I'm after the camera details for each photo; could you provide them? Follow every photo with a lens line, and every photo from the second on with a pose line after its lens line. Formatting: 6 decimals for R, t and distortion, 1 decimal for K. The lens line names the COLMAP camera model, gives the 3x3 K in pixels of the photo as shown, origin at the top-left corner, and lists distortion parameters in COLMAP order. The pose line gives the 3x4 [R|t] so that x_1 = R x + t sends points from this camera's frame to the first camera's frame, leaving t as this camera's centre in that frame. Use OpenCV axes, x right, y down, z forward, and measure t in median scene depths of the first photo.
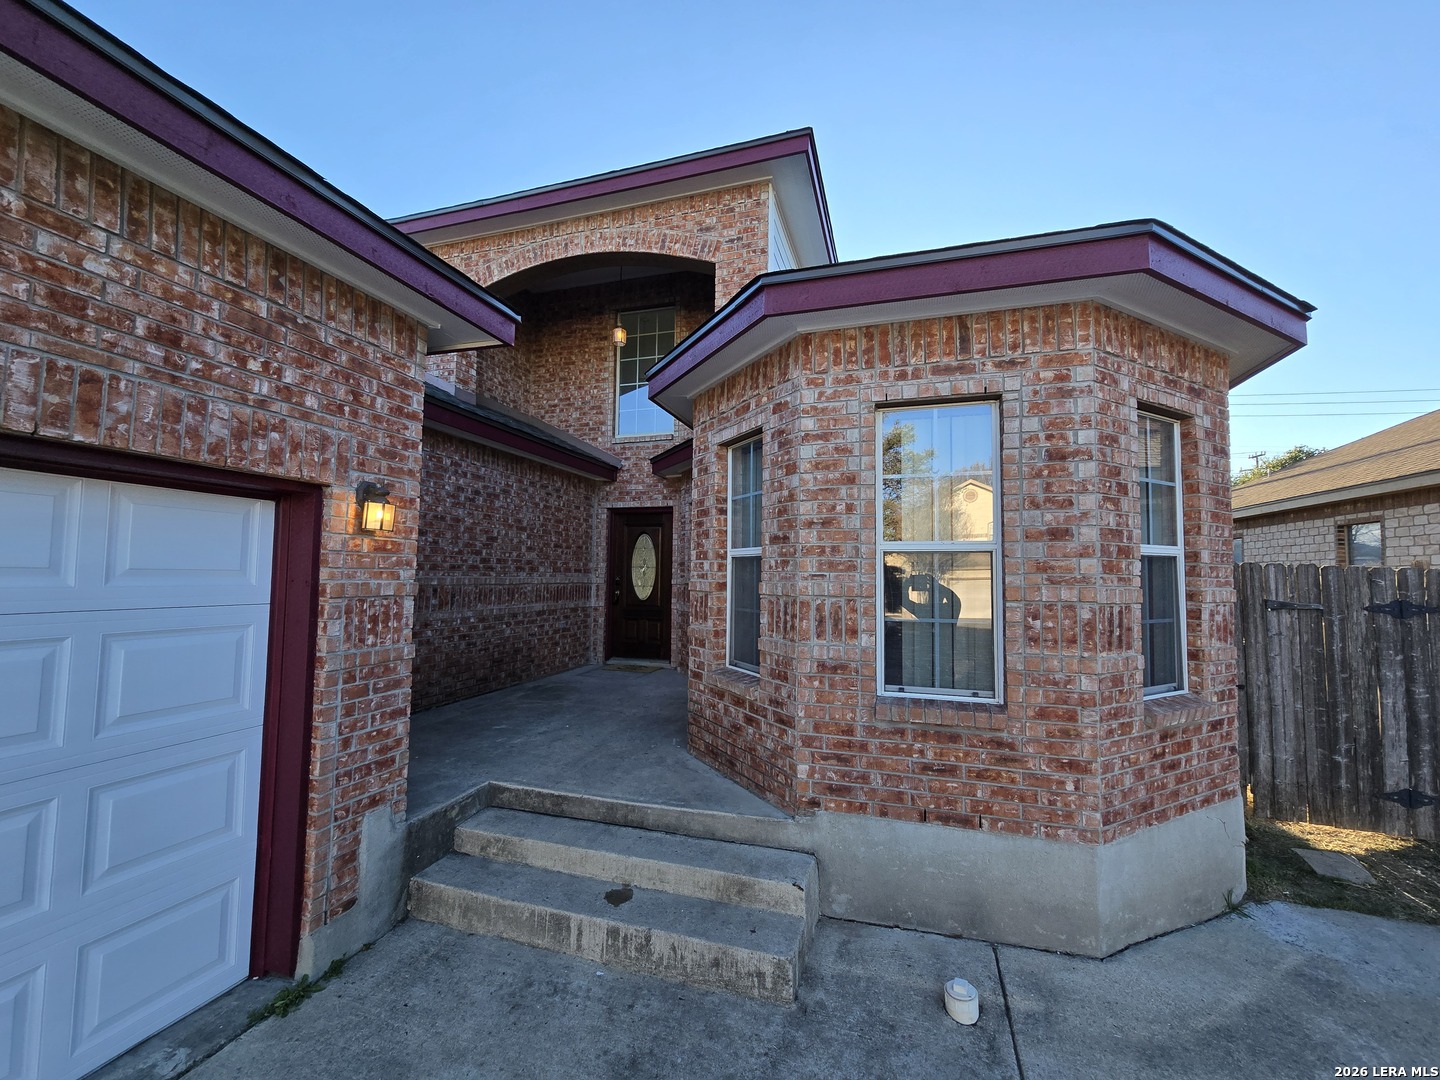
lens RADIAL K [[588.7, 0, 716.4], [0, 588.7, 533.7], [0, 0, 1]] dist [-0.006247, 0.002040]
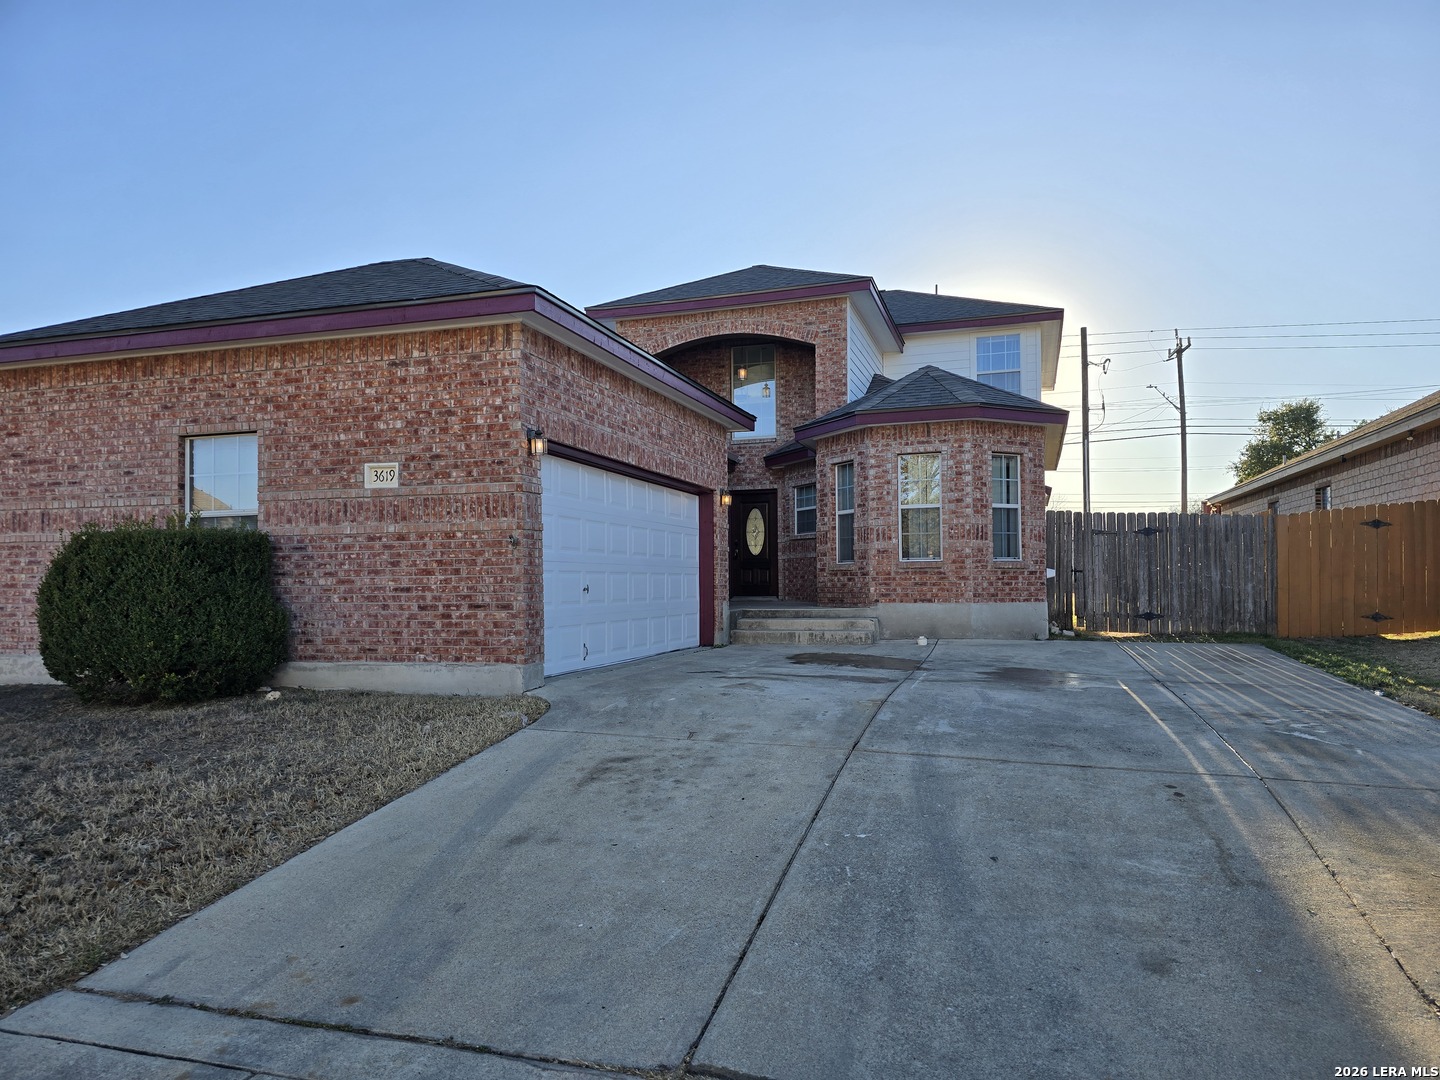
lens RADIAL K [[969.4, 0, 714.9], [0, 969.4, 547.6], [0, 0, 1]] dist [0.114398, -0.001350]
pose [[0.999762, -0.021270, -0.004832, -0.541368], [0.021412, 0.999270, 0.031630, 0.047927], [0.004156, -0.031726, 0.999488, -3.404443]]
